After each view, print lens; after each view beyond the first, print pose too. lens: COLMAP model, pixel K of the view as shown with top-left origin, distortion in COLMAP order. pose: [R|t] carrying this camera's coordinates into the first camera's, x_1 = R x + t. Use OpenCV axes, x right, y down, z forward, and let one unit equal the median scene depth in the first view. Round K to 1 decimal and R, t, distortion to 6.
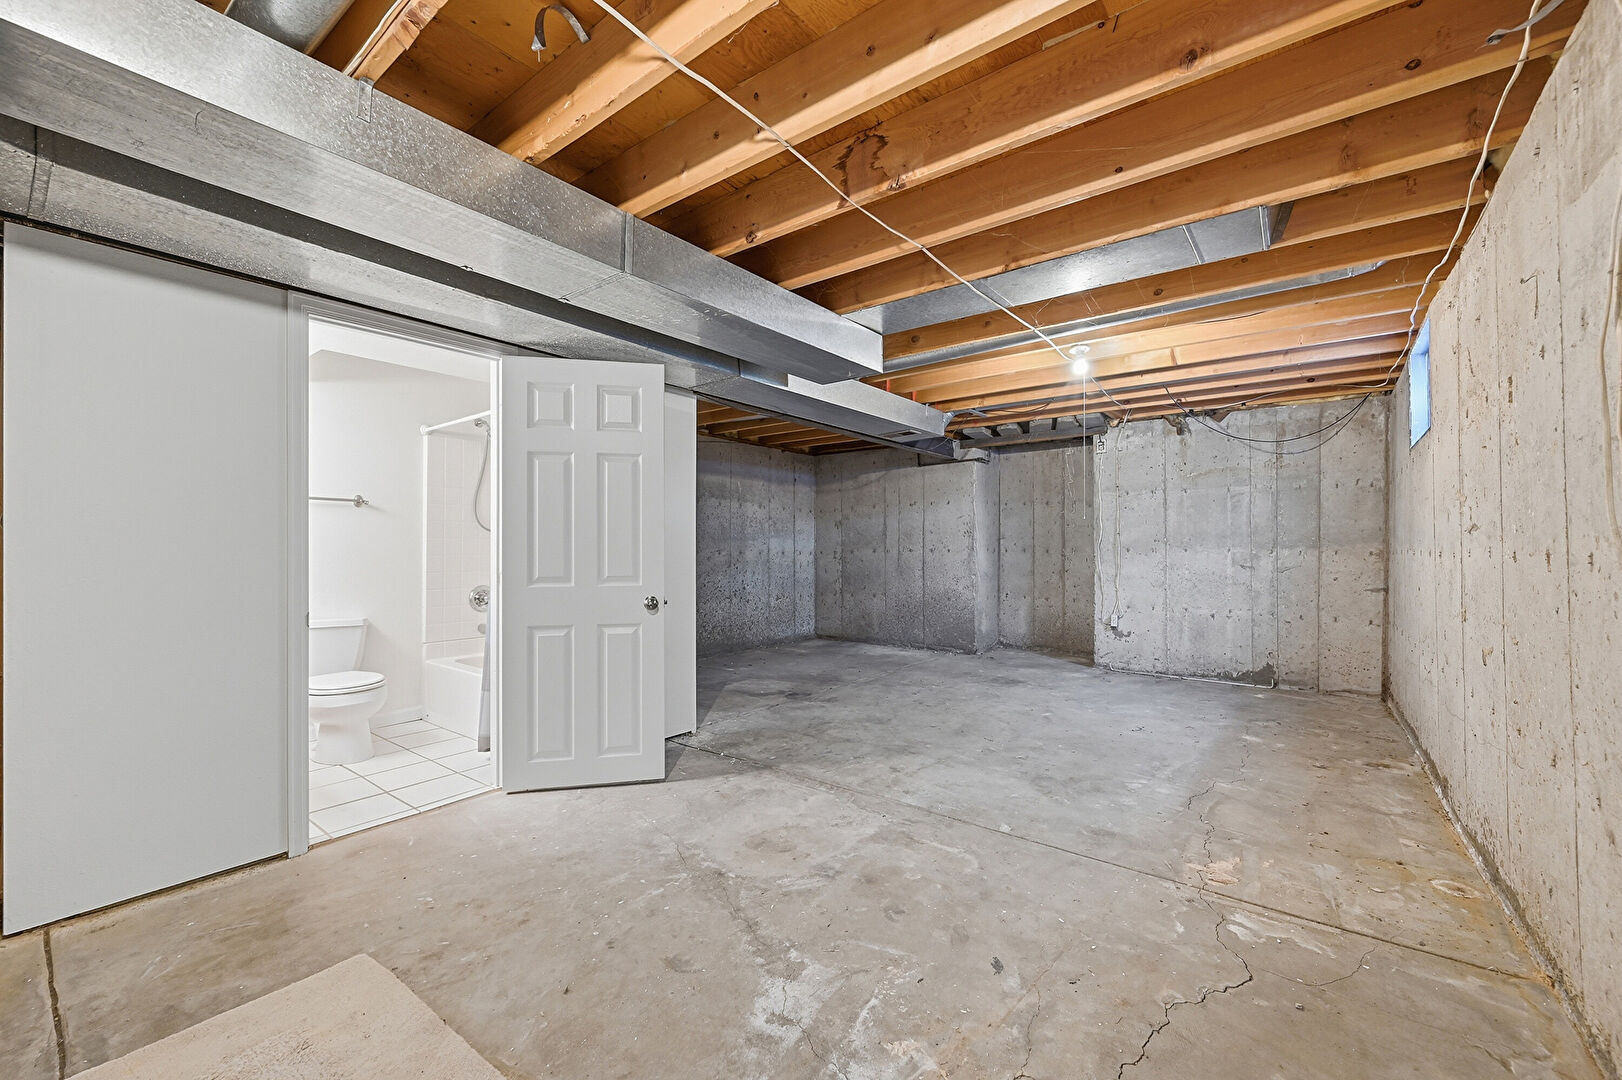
lens RADIAL K [[646.8, 0, 814.9], [0, 646.8, 534.5], [0, 0, 1]] dist [0.000502, 0.000171]
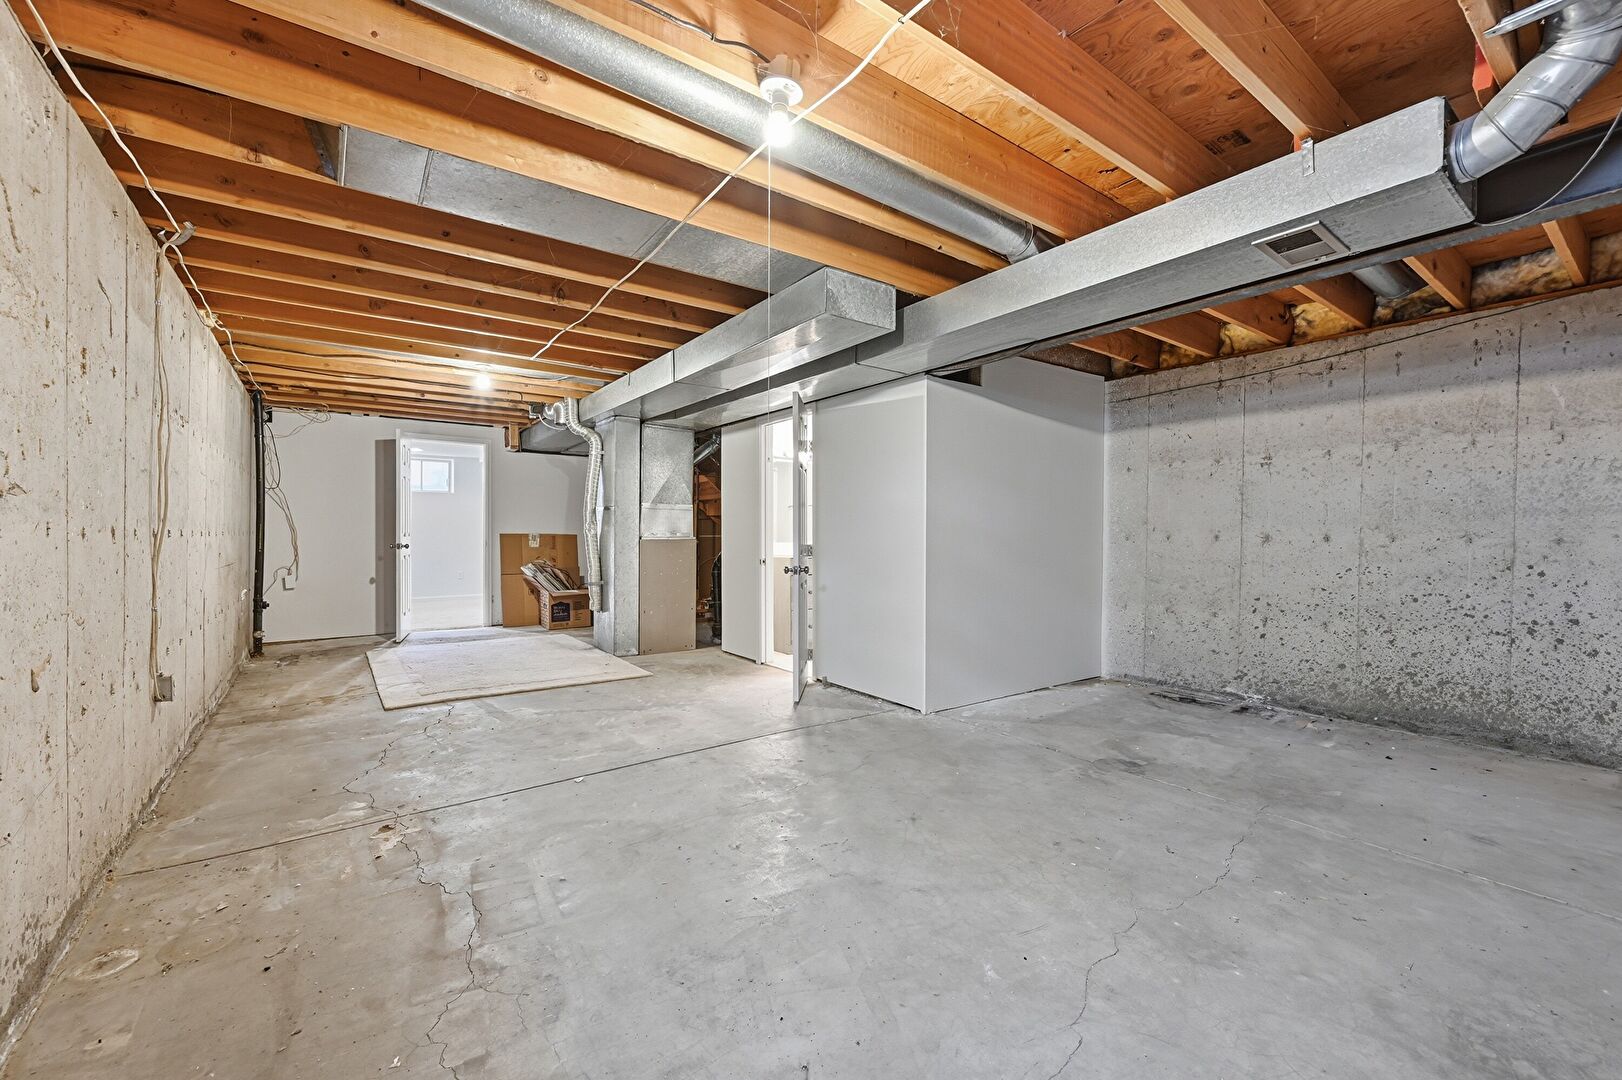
lens RADIAL K [[646.8, 0, 814.9], [0, 646.8, 534.5], [0, 0, 1]] dist [0.000502, 0.000171]
pose [[-0.273151, 0.003853, -0.961963, 1.419709], [0.018868, 0.999821, -0.001353, 0.045935], [0.961786, -0.018520, -0.273175, 1.925545]]
